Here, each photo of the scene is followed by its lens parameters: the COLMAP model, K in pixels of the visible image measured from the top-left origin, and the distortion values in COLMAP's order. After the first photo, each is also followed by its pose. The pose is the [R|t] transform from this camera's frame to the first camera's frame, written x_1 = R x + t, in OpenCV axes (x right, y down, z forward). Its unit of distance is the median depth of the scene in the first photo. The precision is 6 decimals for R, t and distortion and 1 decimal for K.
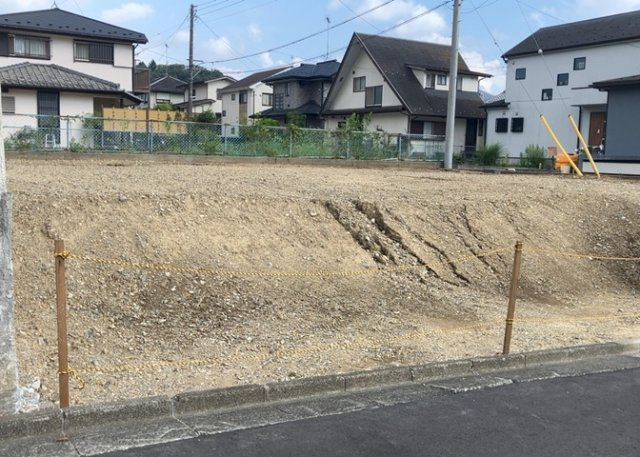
lens RADIAL K [[633.1, 0, 313.8], [0, 633.1, 217.6], [0, 0, 1]] dist [0.023160, 0.000000]
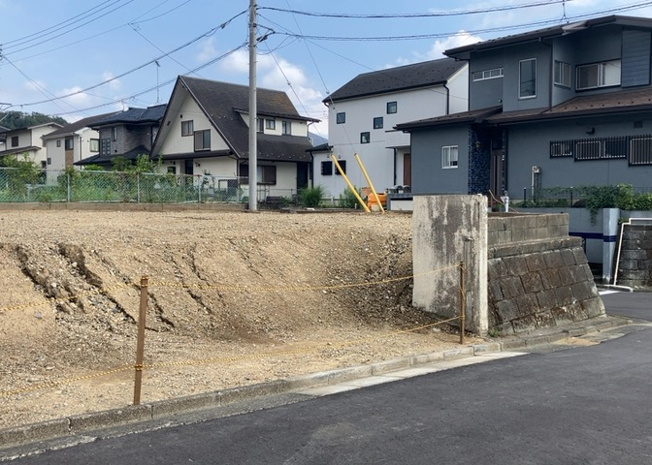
lens RADIAL K [[645.0, 0, 322.1], [0, 645.0, 225.0], [0, 0, 1]] dist [0.023160, 0.000000]
pose [[0.973850, -0.036242, 0.224281, 0.069049], [0.050533, 0.997019, -0.058309, 0.006006], [-0.221499, 0.068118, 0.972779, 0.010947]]
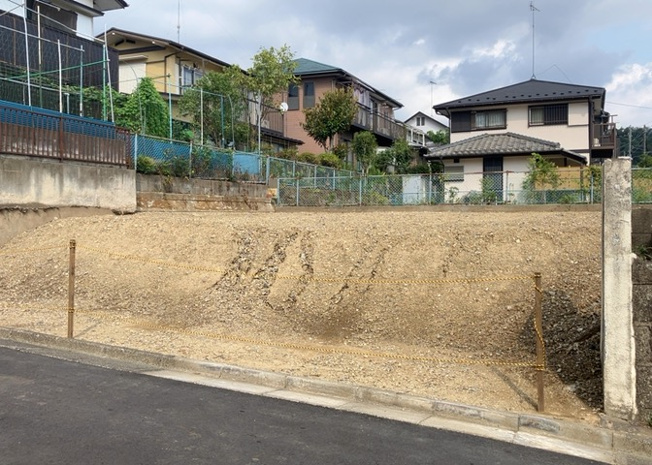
lens RADIAL K [[645.0, 0, 323.5], [0, 645.0, 225.1], [0, 0, 1]] dist [0.023160, 0.000000]
pose [[0.591305, -0.017000, -0.806269, 0.292179], [-0.066228, 0.995377, -0.069557, 0.011716], [0.803724, 0.094527, 0.587445, 0.126449]]
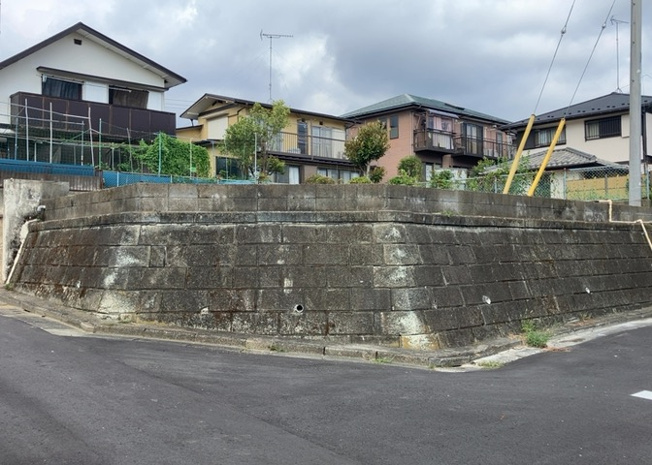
lens RADIAL K [[645.0, 0, 326.9], [0, 645.0, 223.8], [0, 0, 1]] dist [0.023160, 0.000000]
pose [[0.200713, -0.059704, -0.977829, 0.626906], [-0.088734, 0.992930, -0.078840, 0.019623], [0.975623, 0.102591, 0.193996, 0.394569]]
